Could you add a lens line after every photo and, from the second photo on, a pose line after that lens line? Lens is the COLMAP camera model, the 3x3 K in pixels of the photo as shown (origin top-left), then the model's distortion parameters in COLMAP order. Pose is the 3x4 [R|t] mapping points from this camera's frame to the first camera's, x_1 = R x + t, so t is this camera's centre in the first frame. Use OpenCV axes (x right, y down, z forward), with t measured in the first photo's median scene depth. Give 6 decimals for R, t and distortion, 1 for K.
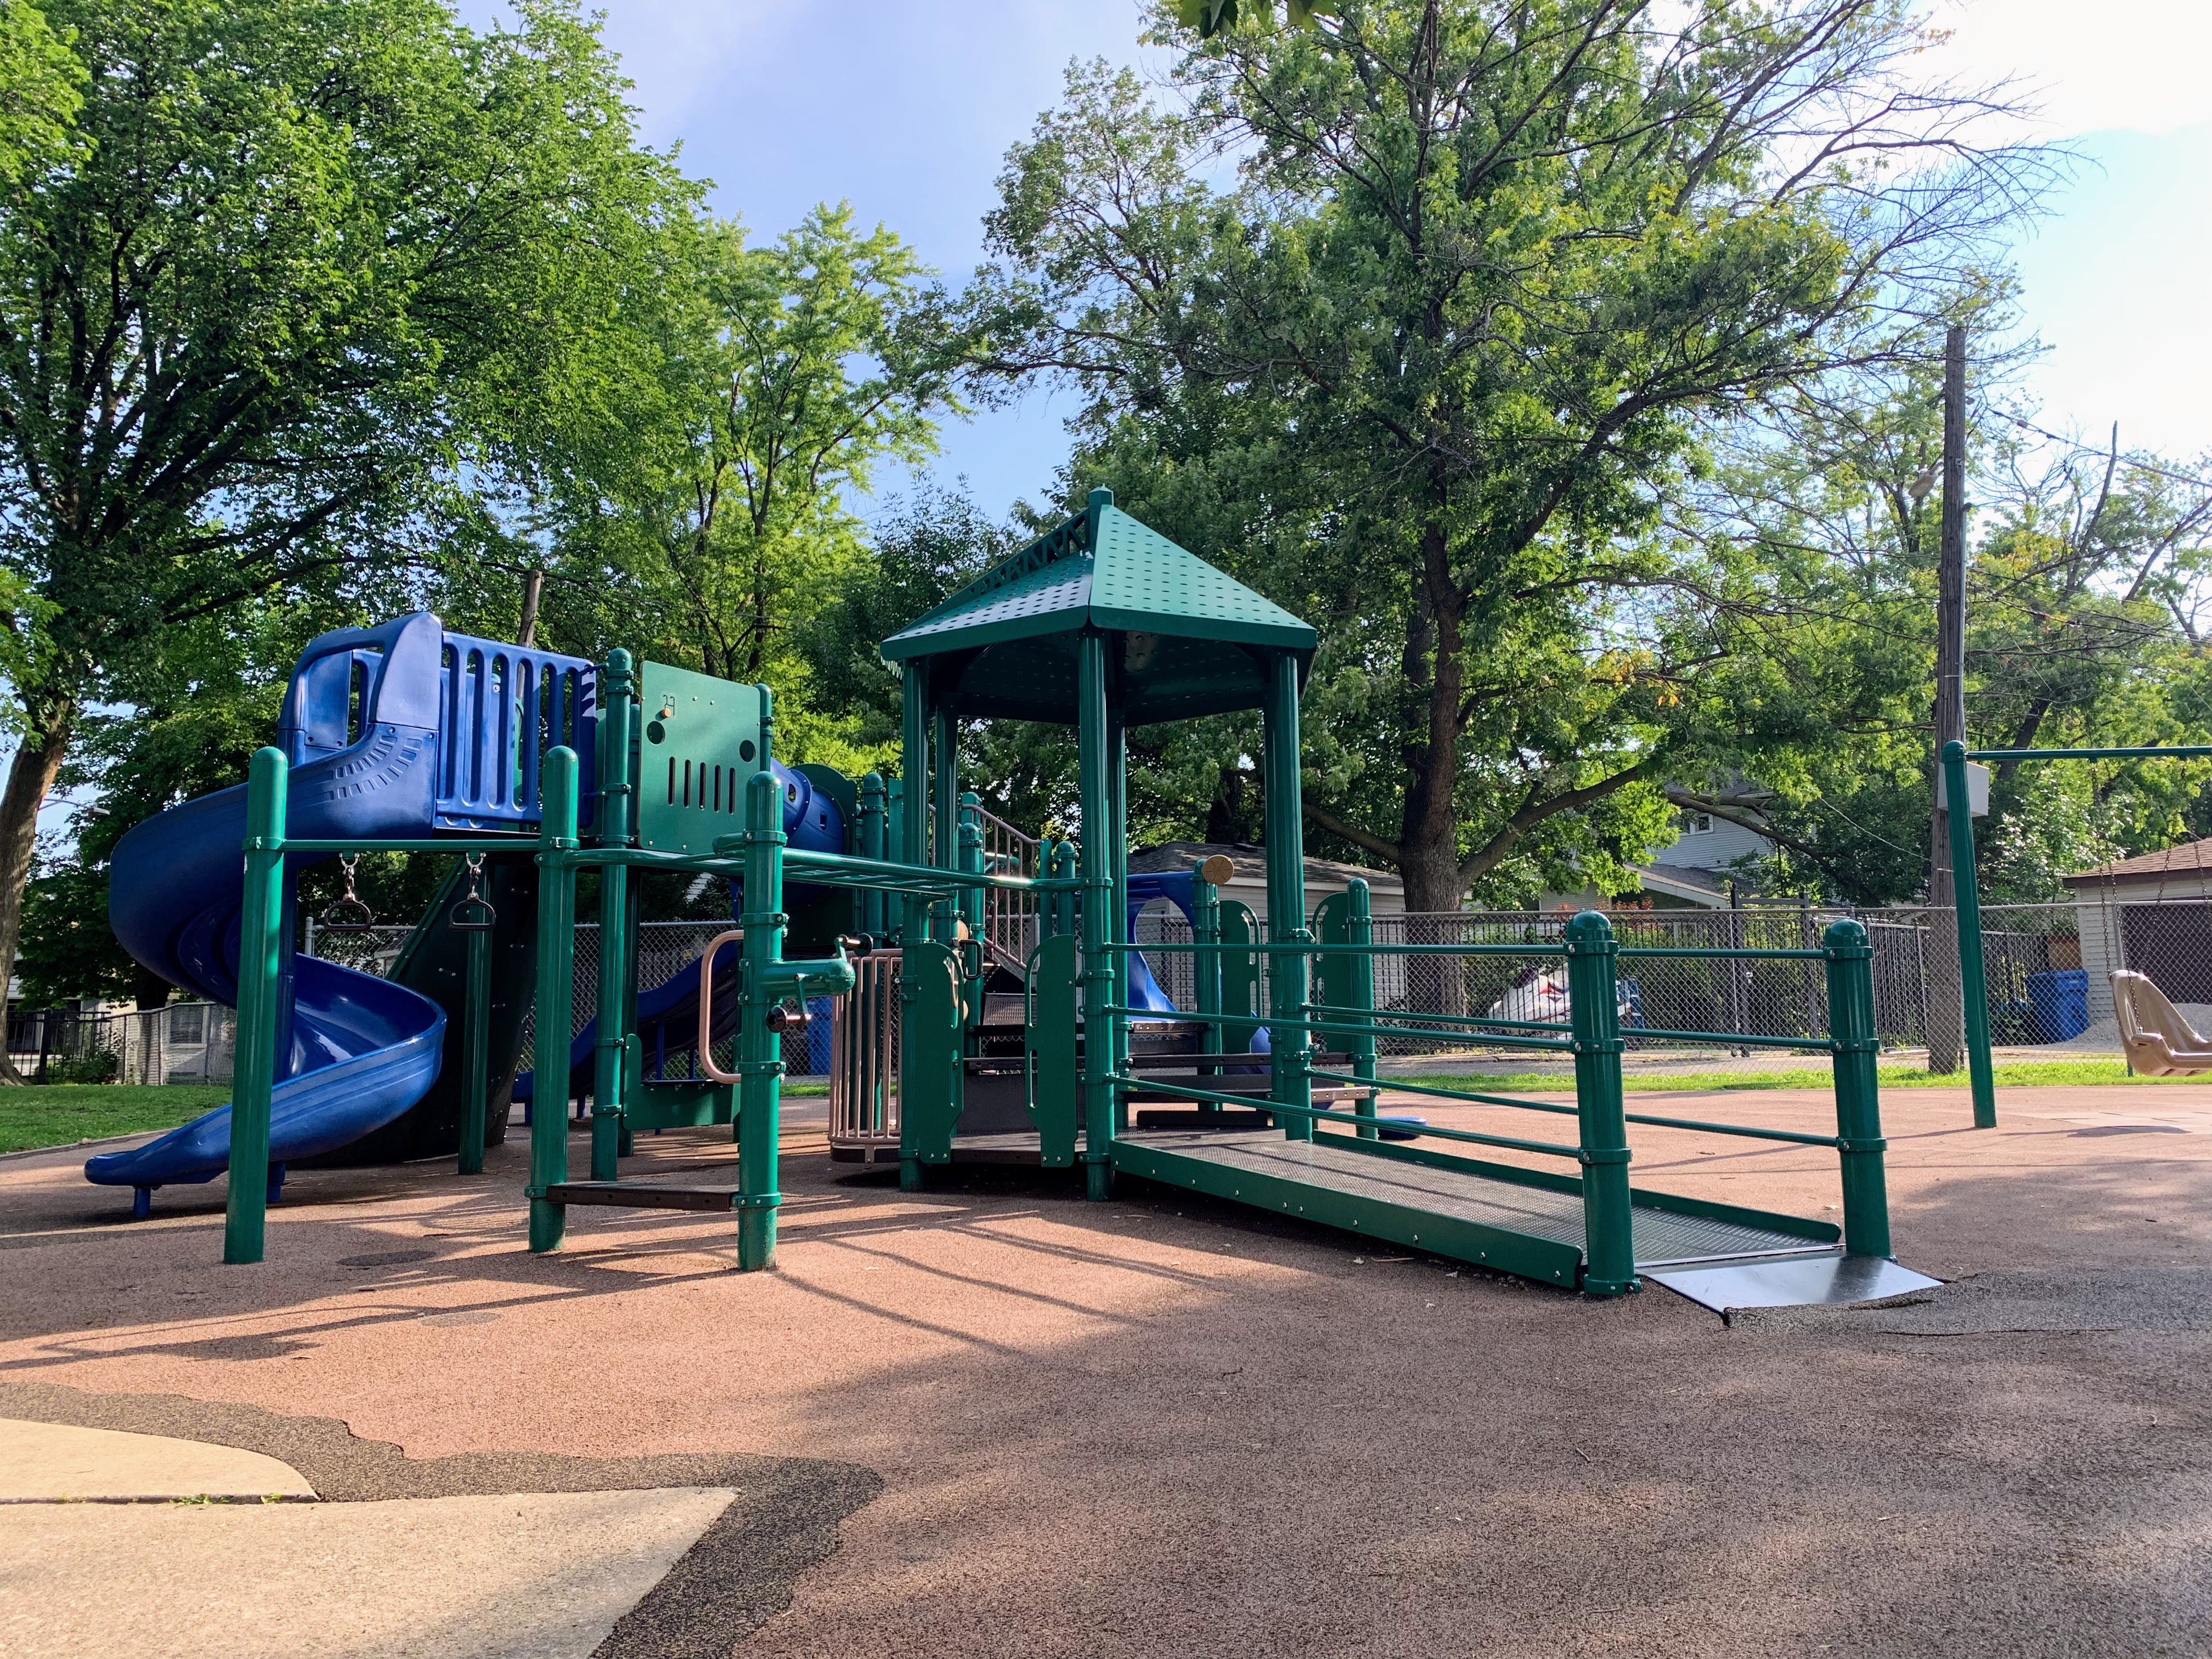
lens RADIAL K [[1683.8, 0, 1126.3], [0, 1683.8, 802.4], [0, 0, 1]] dist [0.010139, -0.008444]
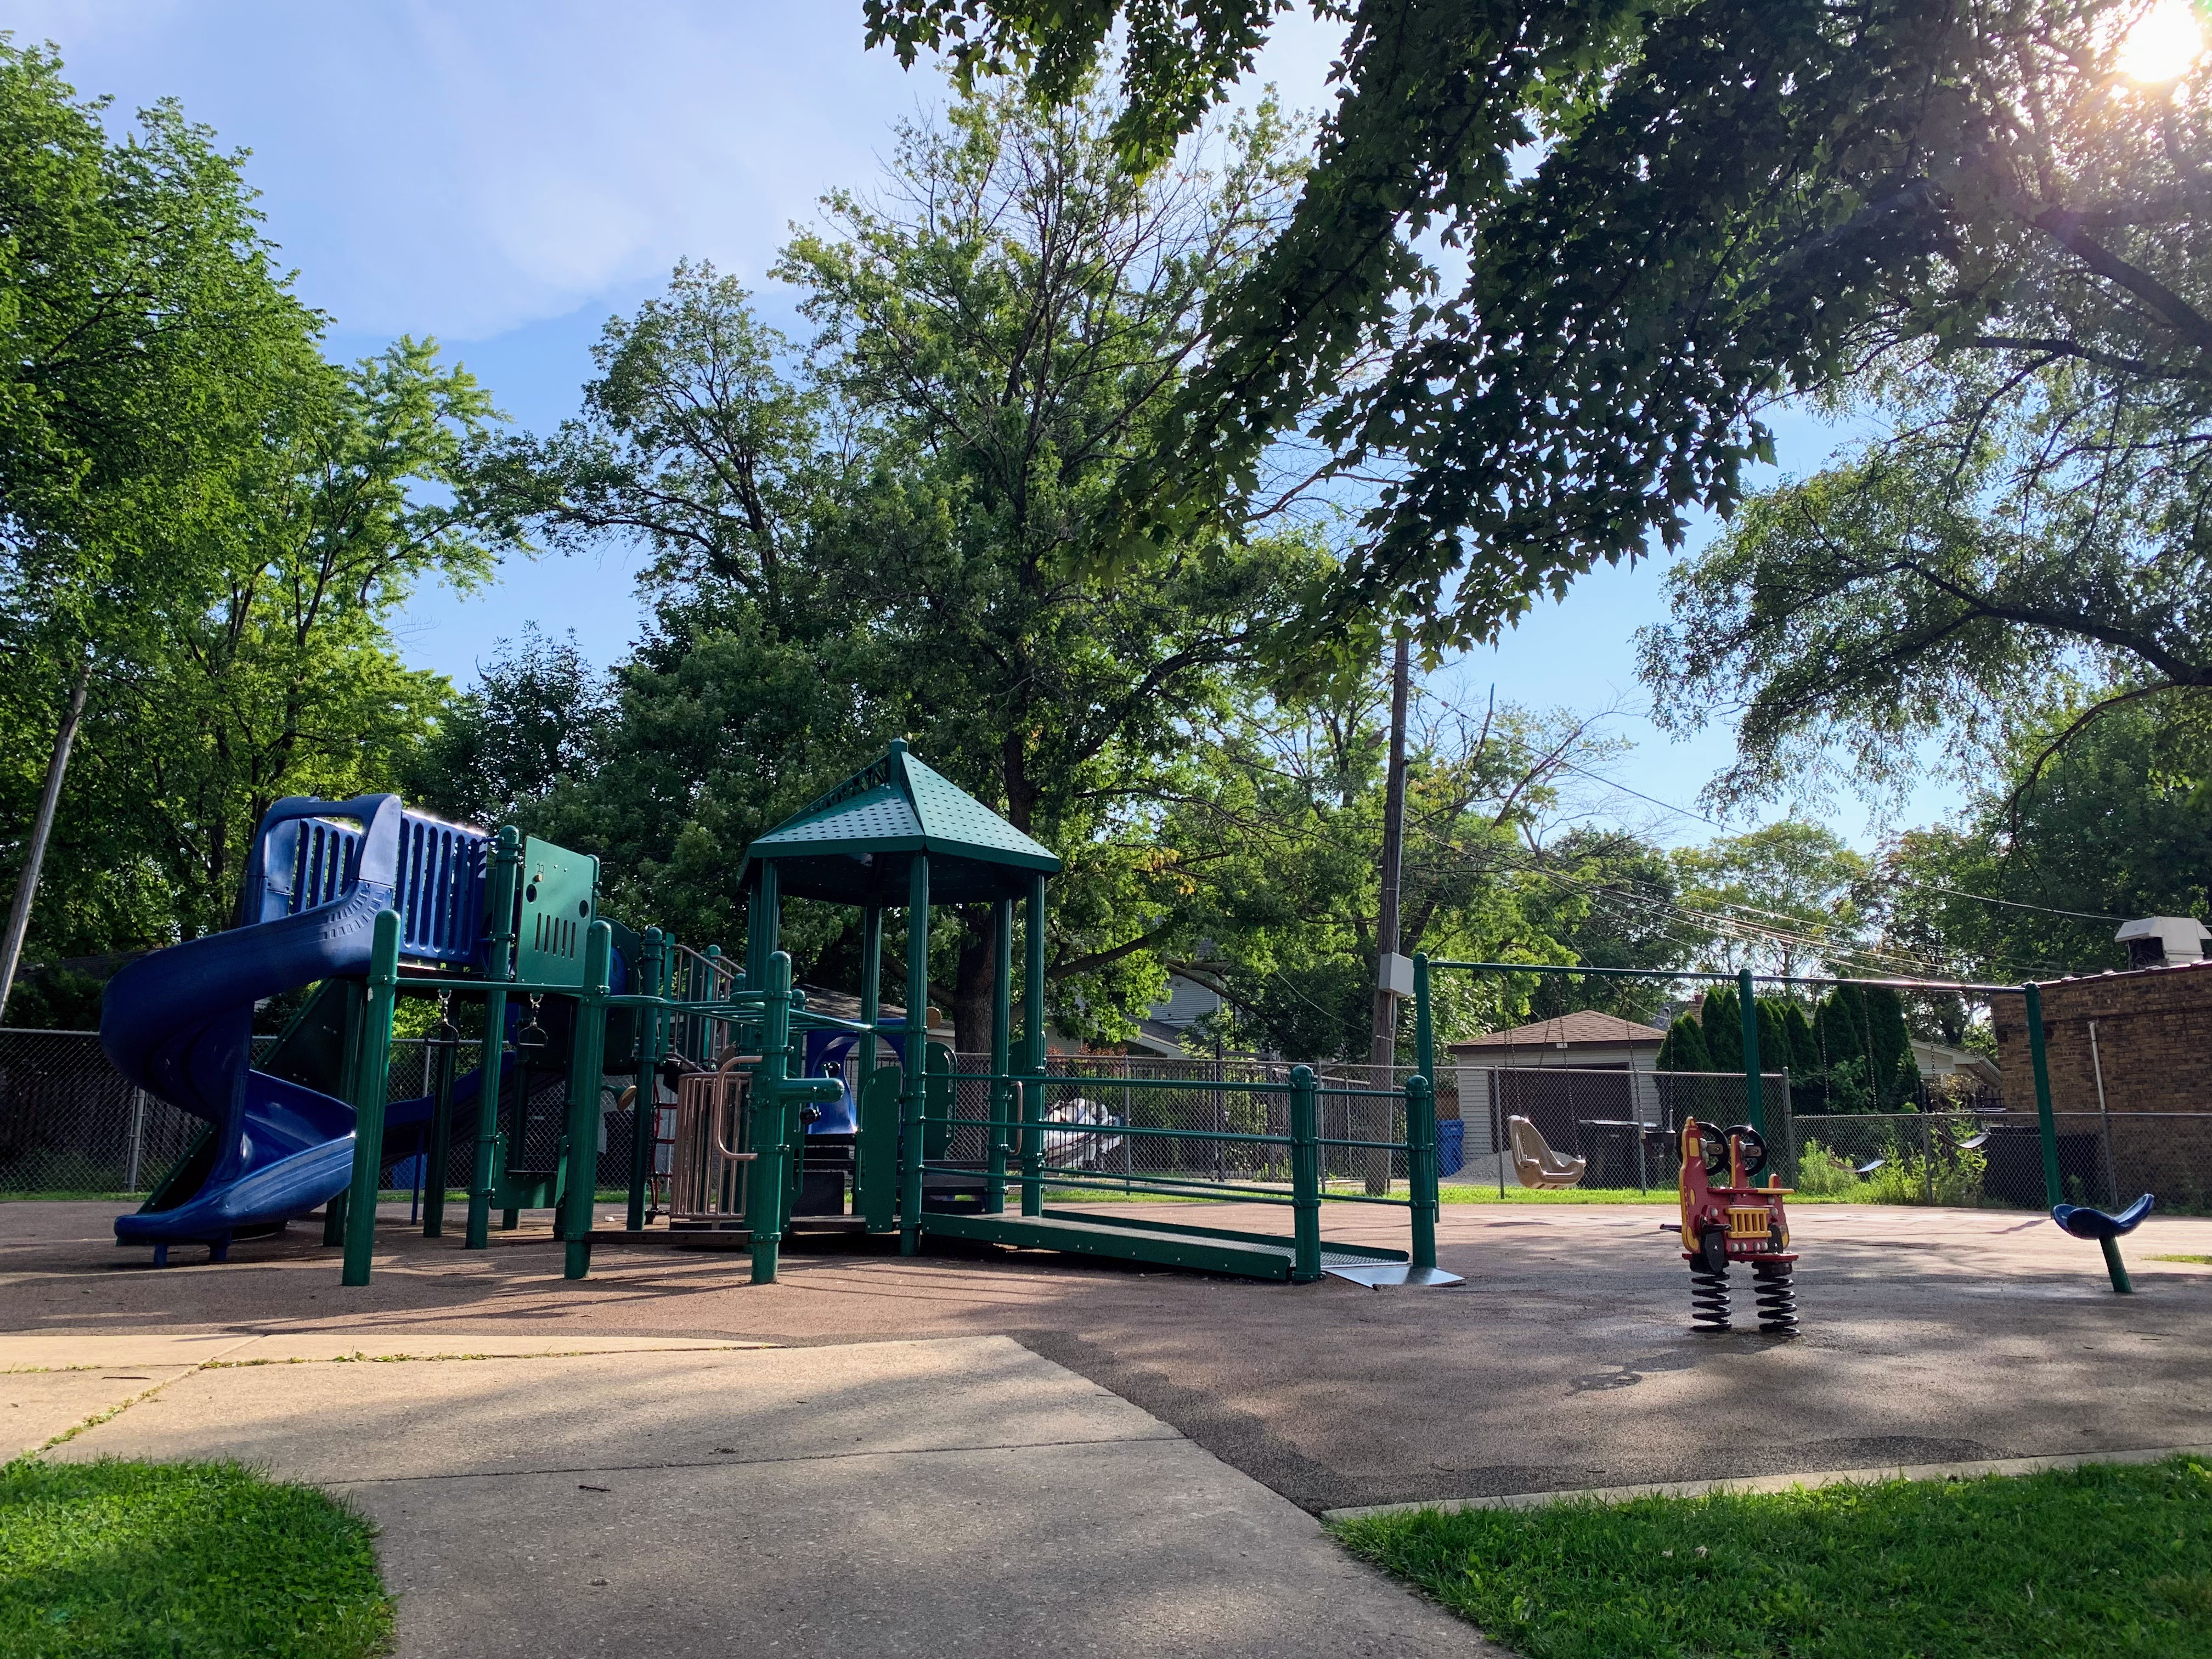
lens RADIAL K [[1661.6, 0, 1100.8], [0, 1661.6, 807.4], [0, 0, 1]] dist [0.059337, -0.001094]
pose [[0.947981, 0.086101, 0.306461, -0.077137], [-0.062347, 0.994300, -0.086493, -0.006760], [-0.312161, 0.062887, 0.947945, -0.098948]]
